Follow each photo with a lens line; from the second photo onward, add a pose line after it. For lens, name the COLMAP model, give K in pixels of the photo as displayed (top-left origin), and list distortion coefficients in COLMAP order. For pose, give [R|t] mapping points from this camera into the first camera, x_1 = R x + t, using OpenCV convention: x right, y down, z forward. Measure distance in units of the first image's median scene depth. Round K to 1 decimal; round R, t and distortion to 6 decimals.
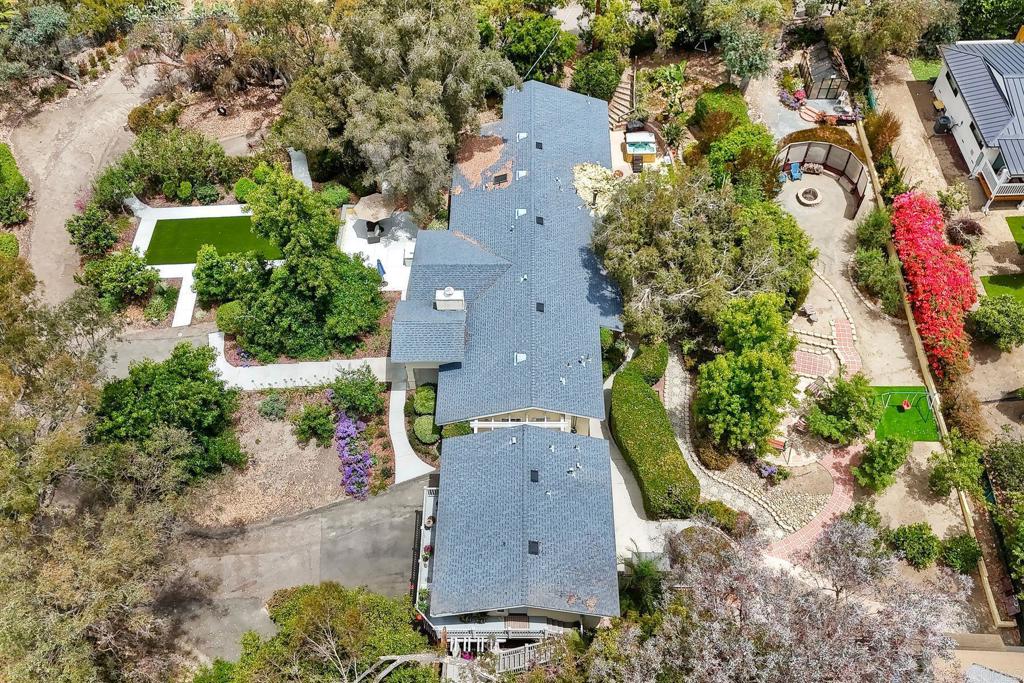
lens RADIAL K [[899.6, 0, 512.0], [0, 899.6, 341.5], [0, 0, 1]] dist [0.073037, -0.071107]
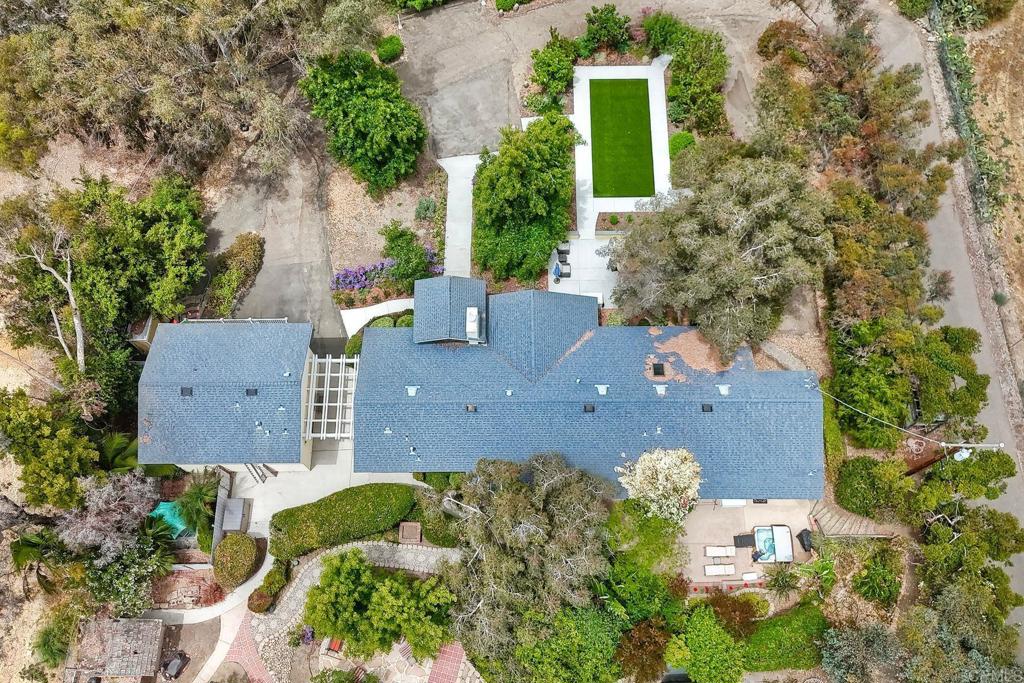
lens RADIAL K [[918.8, 0, 521.7], [0, 918.8, 341.6], [0, 0, 1]] dist [0.042281, -0.001786]
pose [[0.015063, 0.941847, -0.335705, 0.302535], [-0.801310, 0.212188, 0.559355, -0.664246], [0.598059, 0.260579, 0.757907, 0.220827]]
